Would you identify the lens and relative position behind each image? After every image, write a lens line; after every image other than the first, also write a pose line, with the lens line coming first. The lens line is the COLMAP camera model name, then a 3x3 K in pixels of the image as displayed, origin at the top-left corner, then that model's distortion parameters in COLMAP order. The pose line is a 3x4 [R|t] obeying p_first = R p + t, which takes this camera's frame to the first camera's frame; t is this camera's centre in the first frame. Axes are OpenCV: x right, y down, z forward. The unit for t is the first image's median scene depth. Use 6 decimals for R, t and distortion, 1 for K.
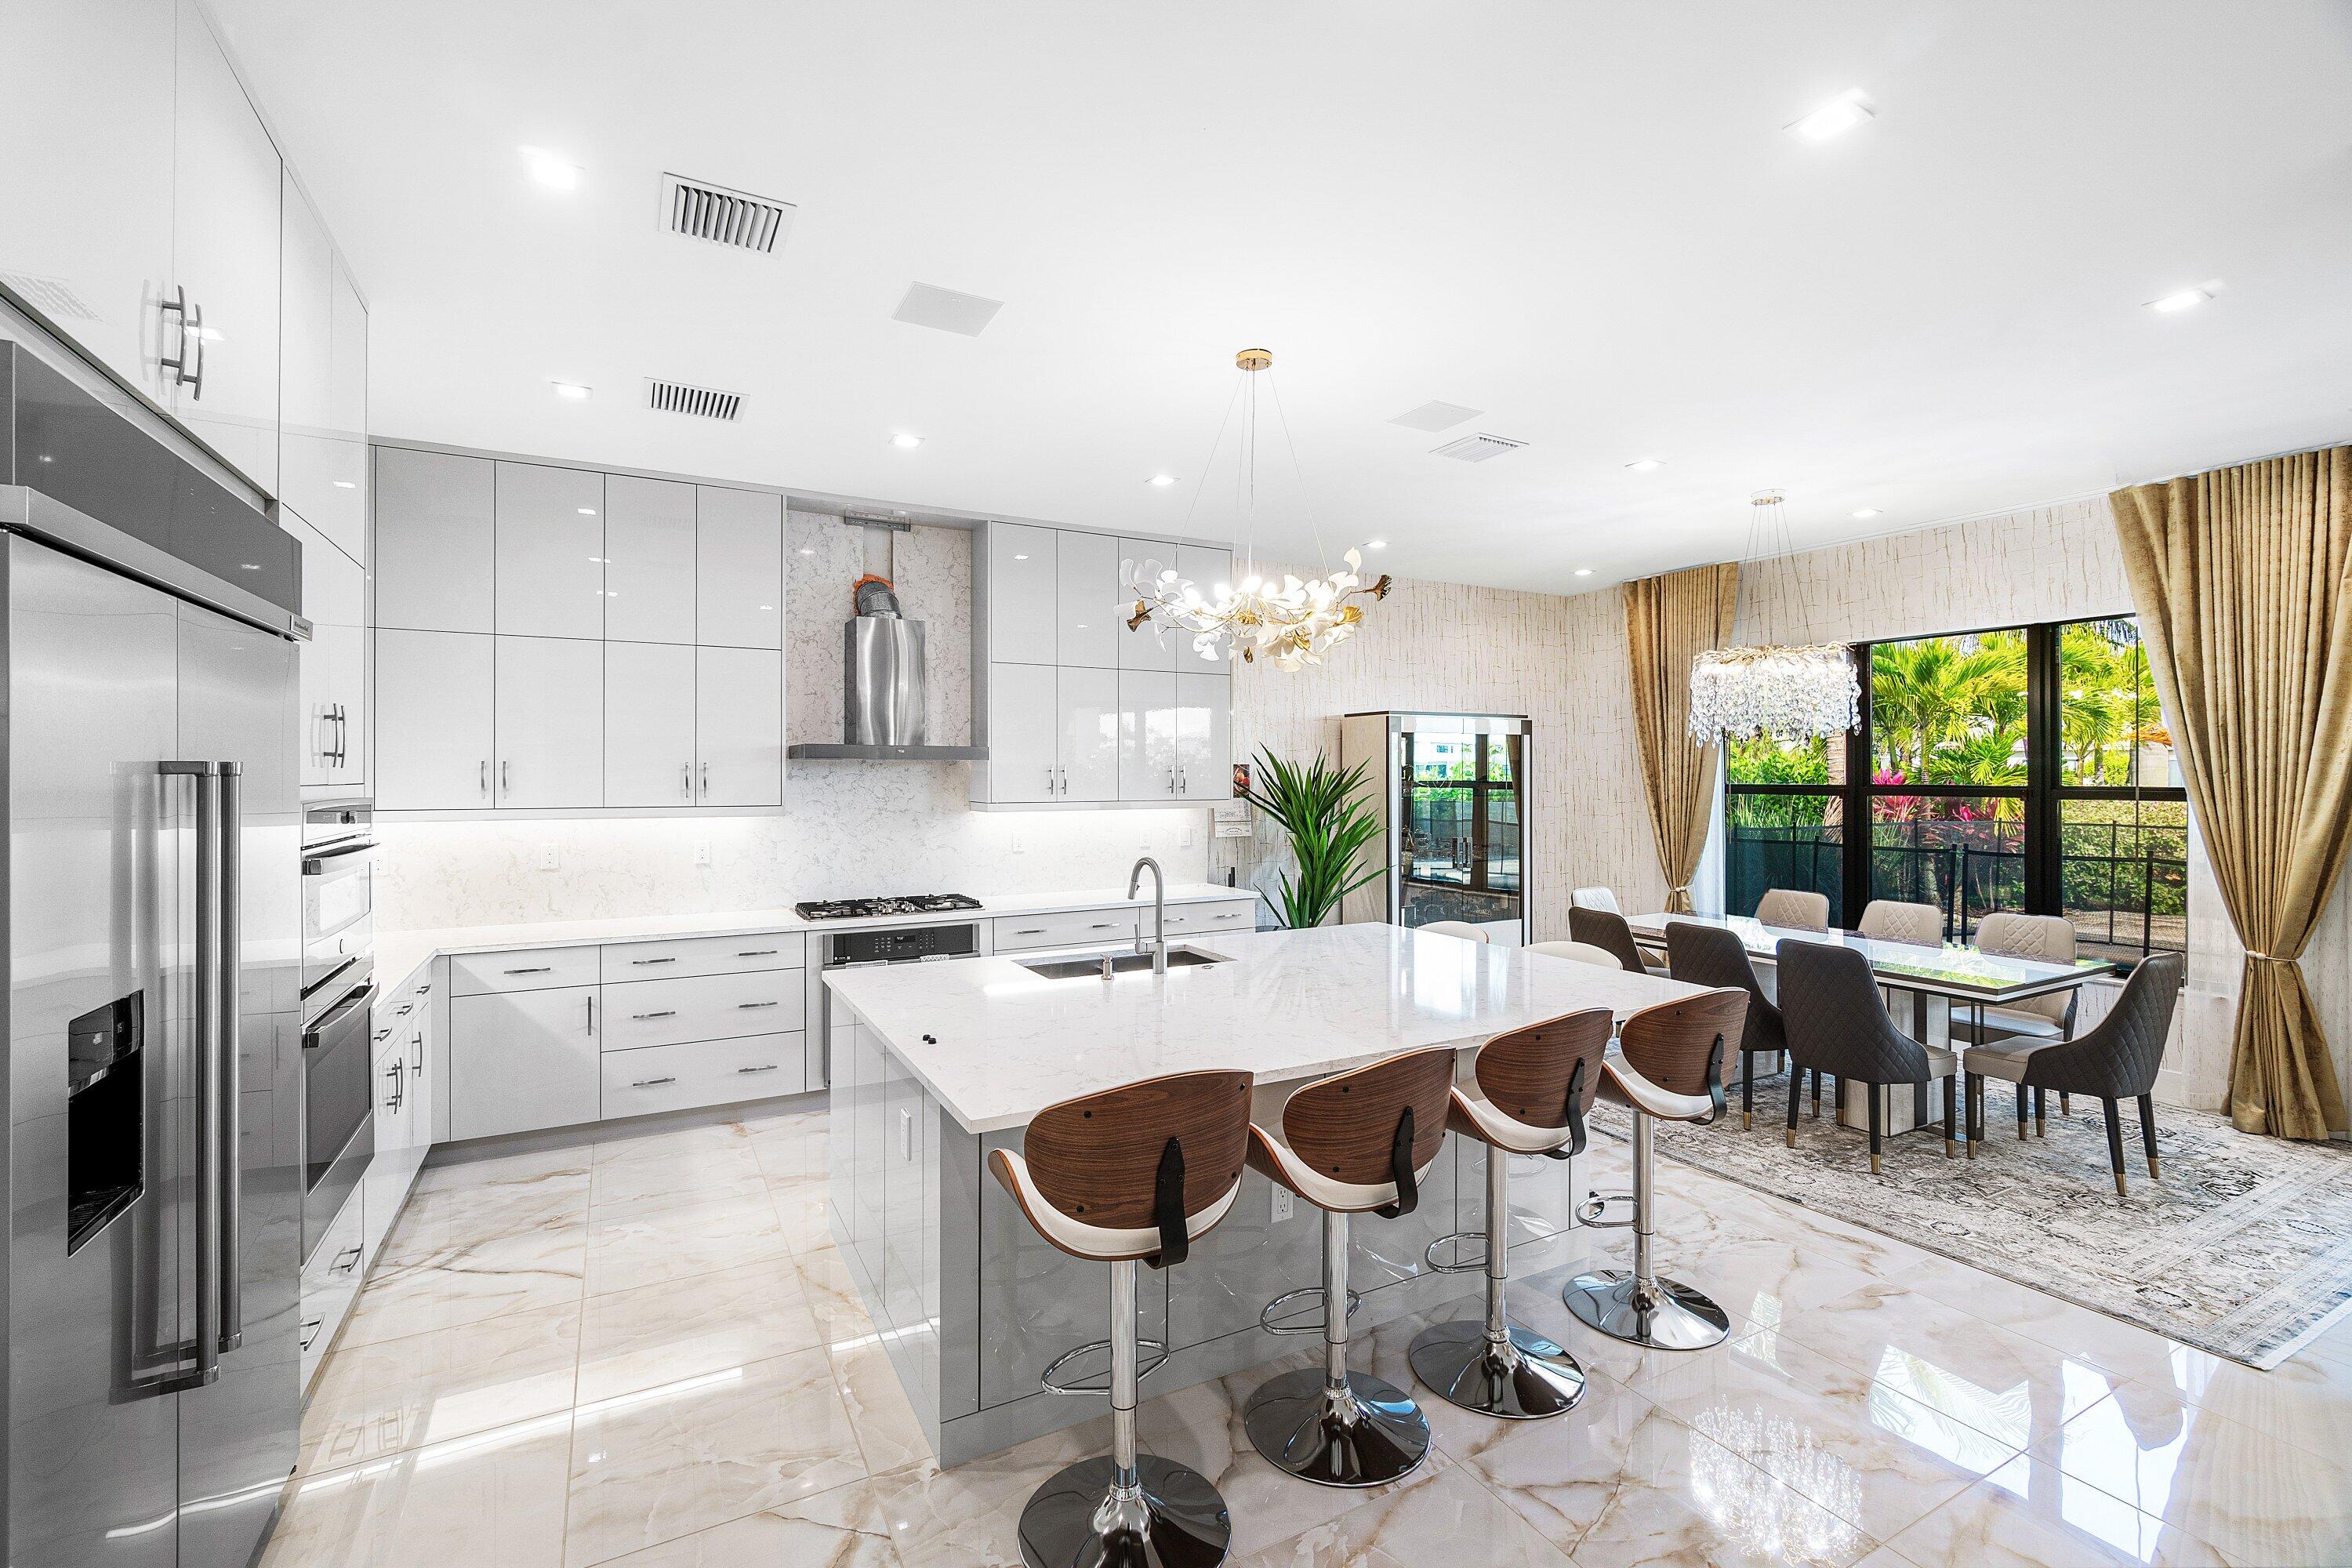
lens RADIAL K [[1008.7, 0, 1177.9], [0, 1008.7, 781.9], [0, 0, 1]] dist [0.007180, -0.000672]
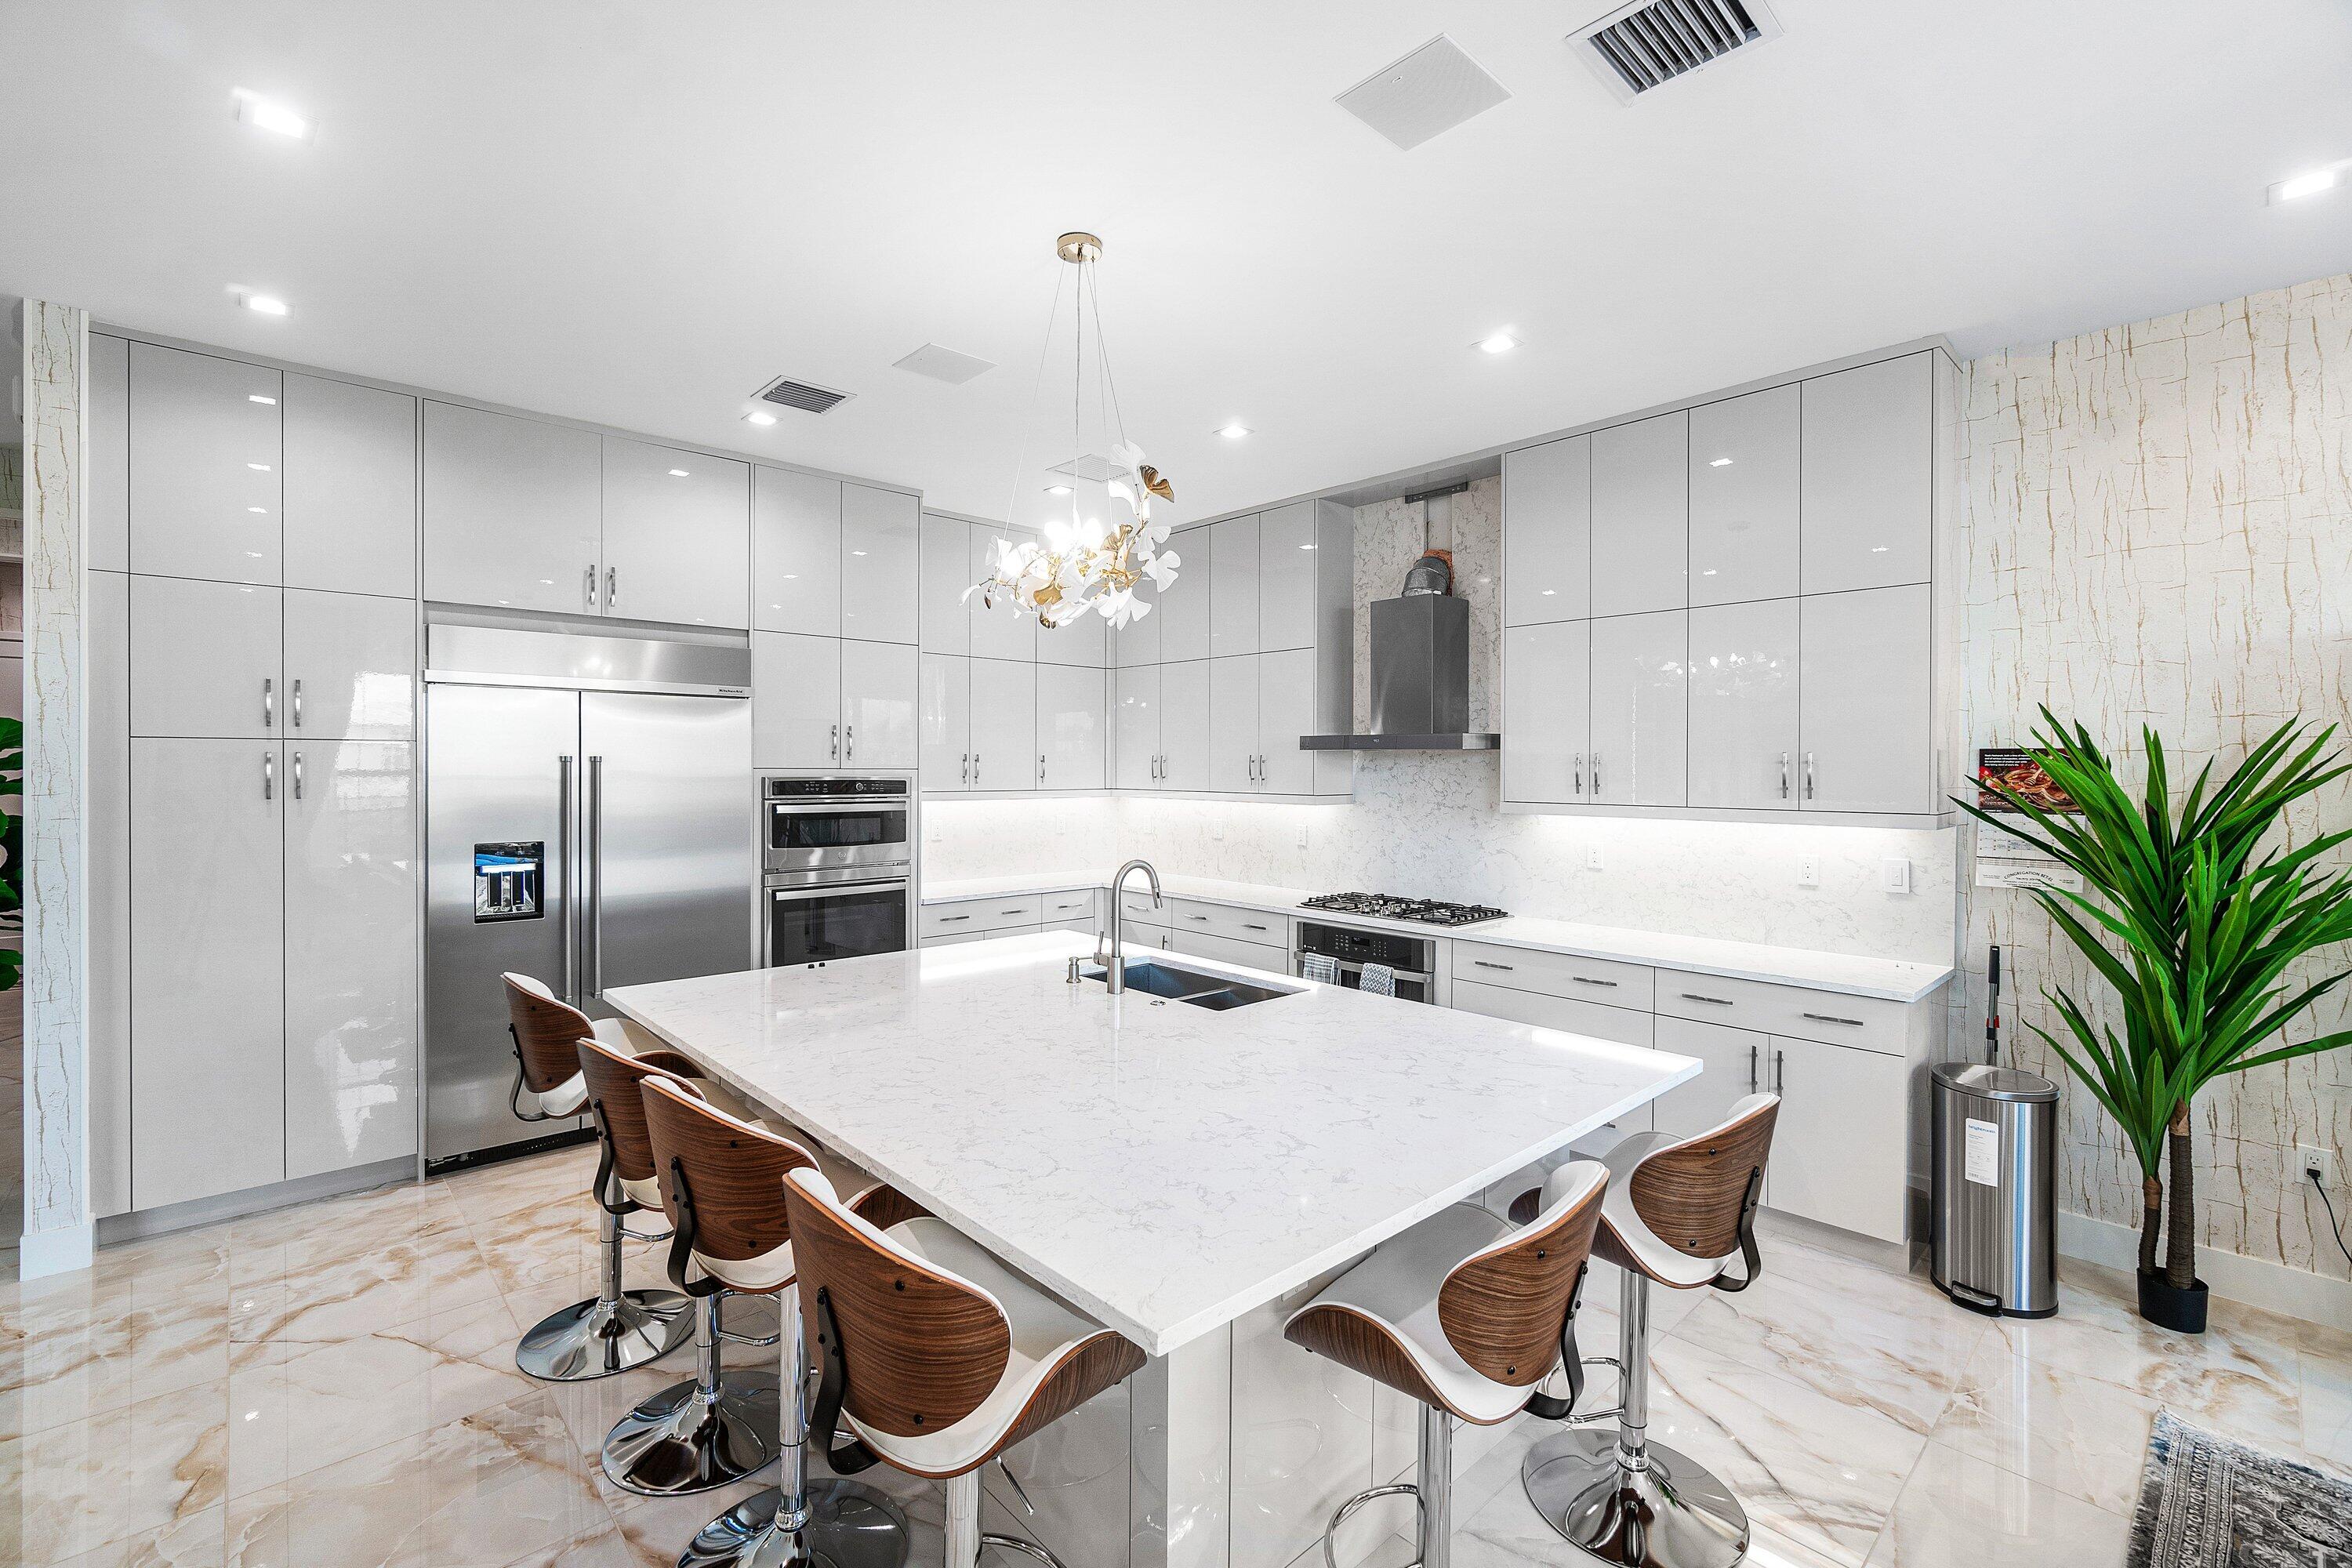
lens RADIAL K [[1028.6, 0, 1171.8], [0, 1028.6, 802.6], [0, 0, 1]] dist [-0.009058, 0.000030]
pose [[0.231447, 0.035749, -0.972190, 0.563843], [-0.014101, 0.999343, 0.033390, -0.002135], [0.972745, 0.005981, 0.231799, 0.552917]]
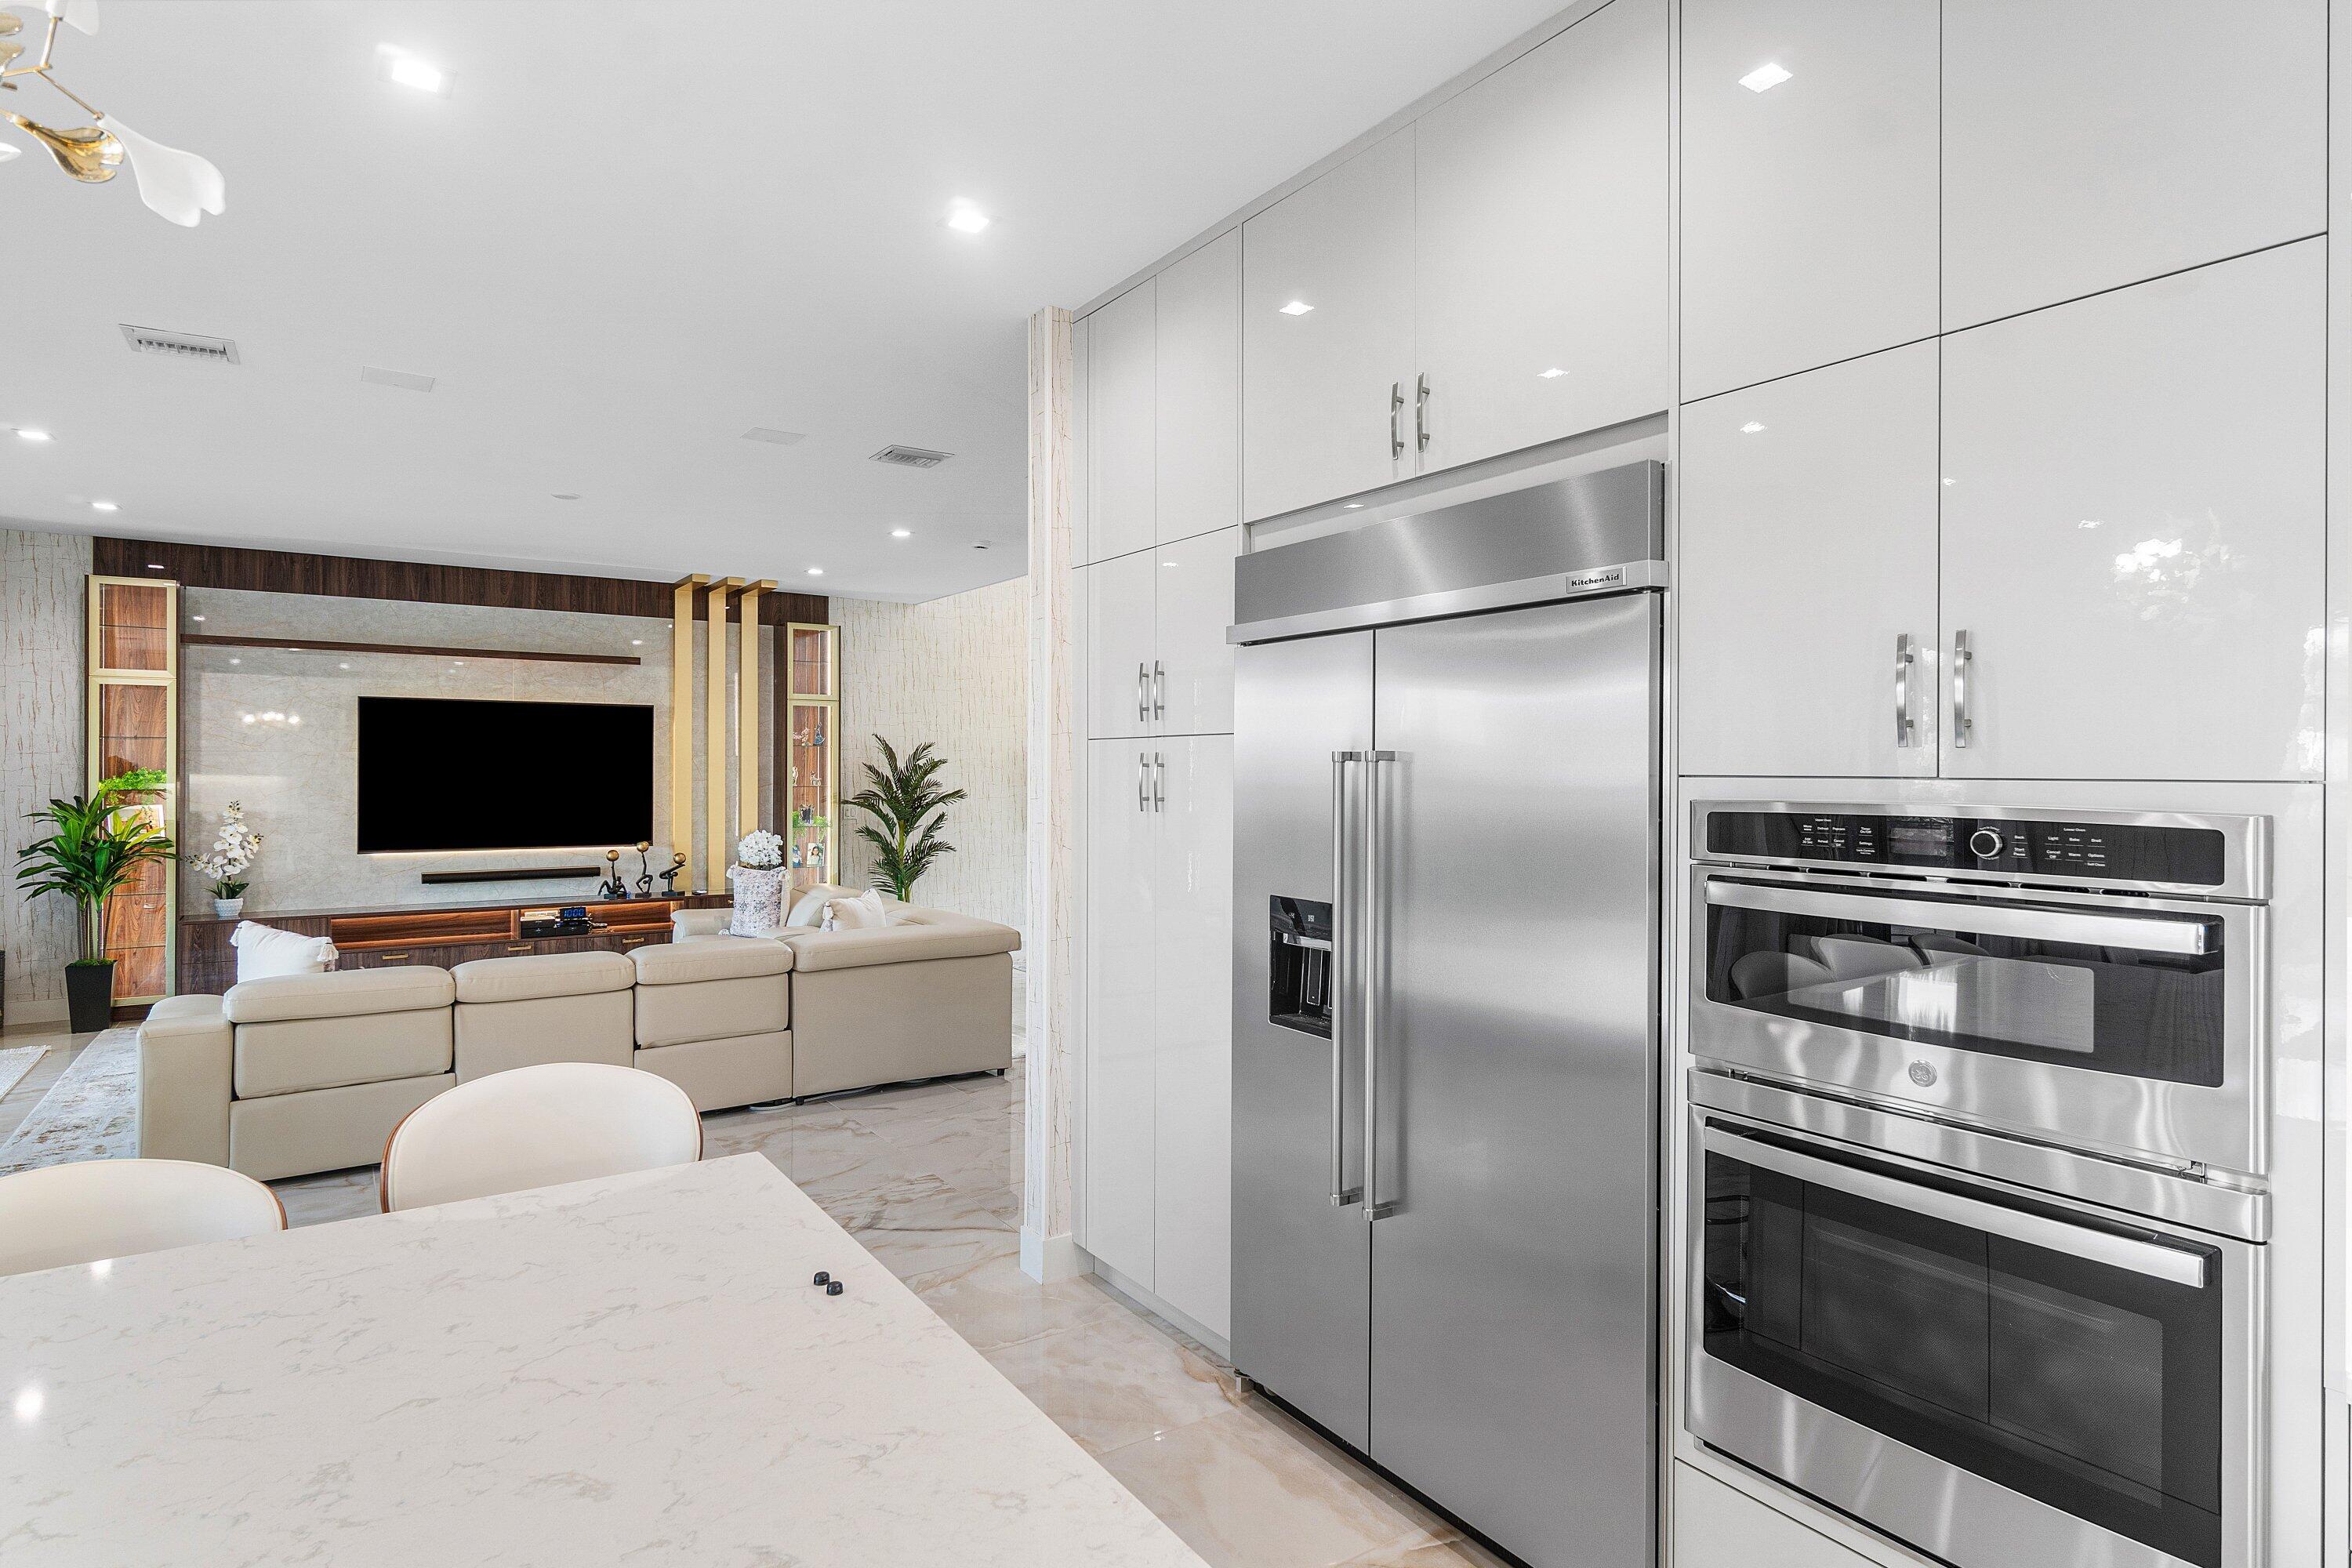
lens RADIAL K [[1228.3, 0, 1190.1], [0, 1228.3, 763.2], [0, 0, 1]] dist [-0.017408, 0.004794]
pose [[-0.995243, -0.004267, -0.097332, -0.184196], [-0.004742, 0.999978, 0.004652, -0.002312], [0.097310, 0.005092, -0.995241, 0.781632]]
